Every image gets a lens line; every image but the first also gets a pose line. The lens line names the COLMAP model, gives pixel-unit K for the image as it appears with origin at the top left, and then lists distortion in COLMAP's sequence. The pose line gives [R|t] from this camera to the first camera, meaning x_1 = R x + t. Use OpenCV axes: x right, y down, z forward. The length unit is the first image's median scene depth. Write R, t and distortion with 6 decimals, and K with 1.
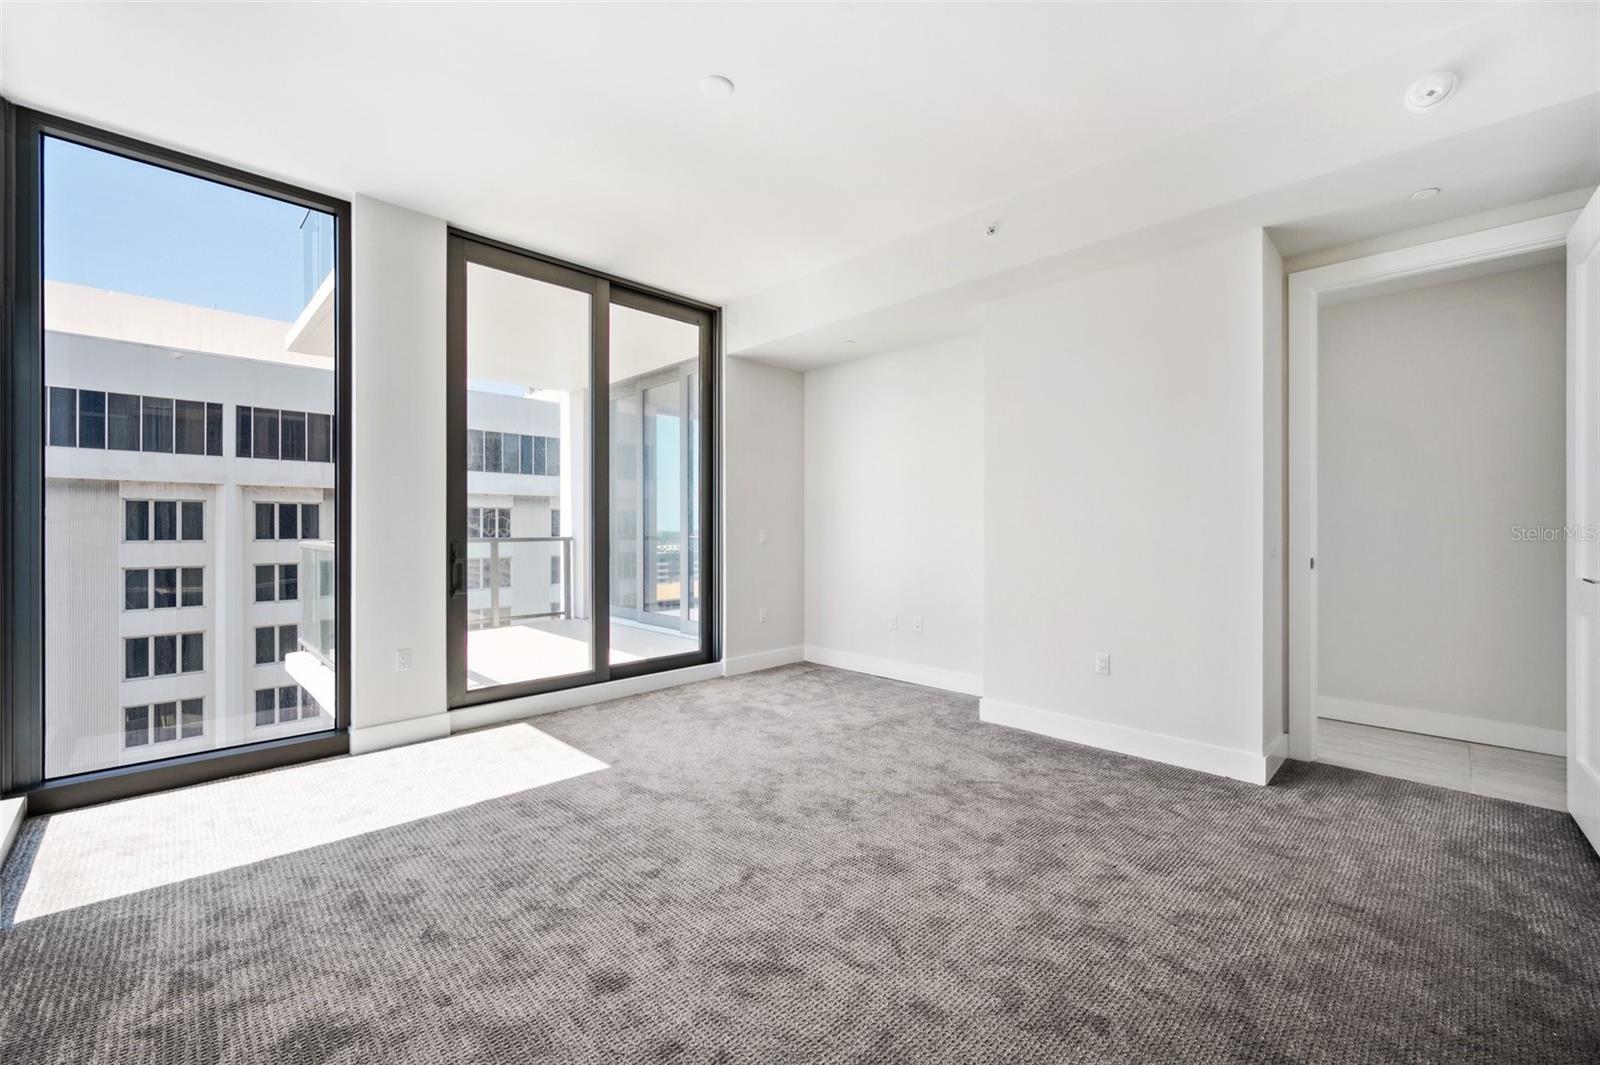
lens RADIAL K [[651.9, 0, 781.8], [0, 651.9, 525.1], [0, 0, 1]] dist [0.010279, -0.000364]
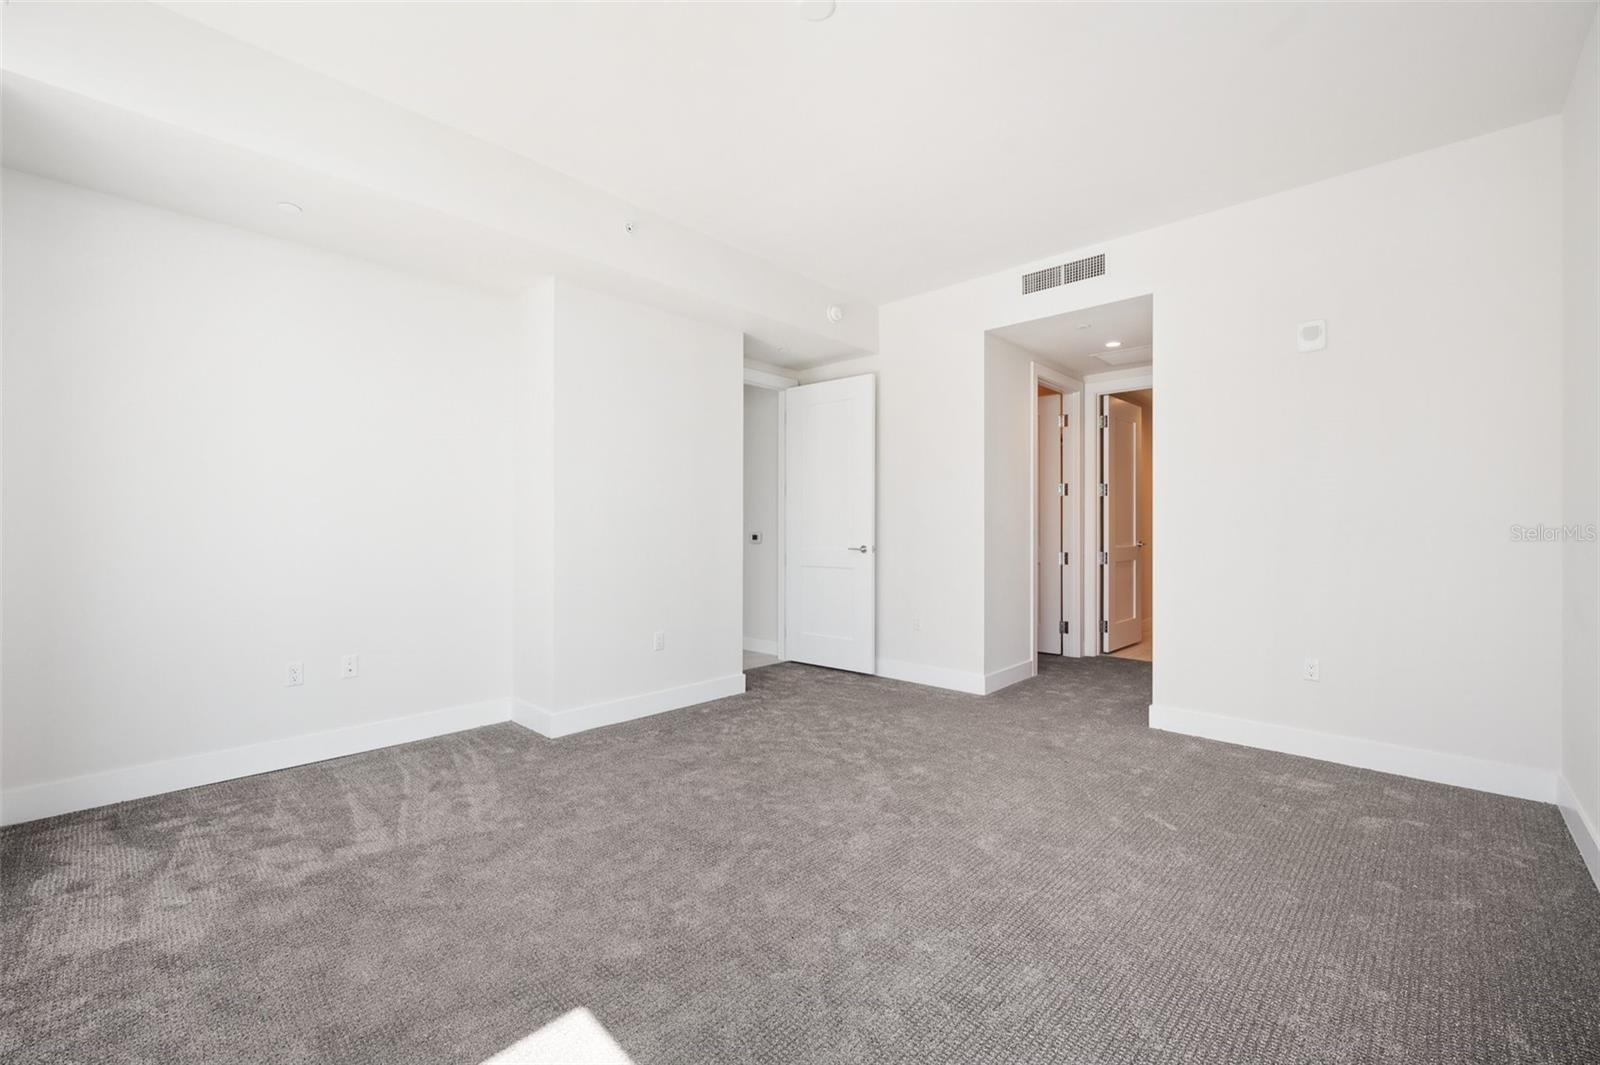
lens RADIAL K [[651.9, 0, 803.6], [0, 651.9, 530.3], [0, 0, 1]] dist [0.010279, -0.000364]
pose [[-0.042208, -0.002775, 0.999105, -0.691457], [-0.008478, 0.999961, 0.002419, 0.001634], [-0.999073, -0.008368, -0.042230, 0.761712]]
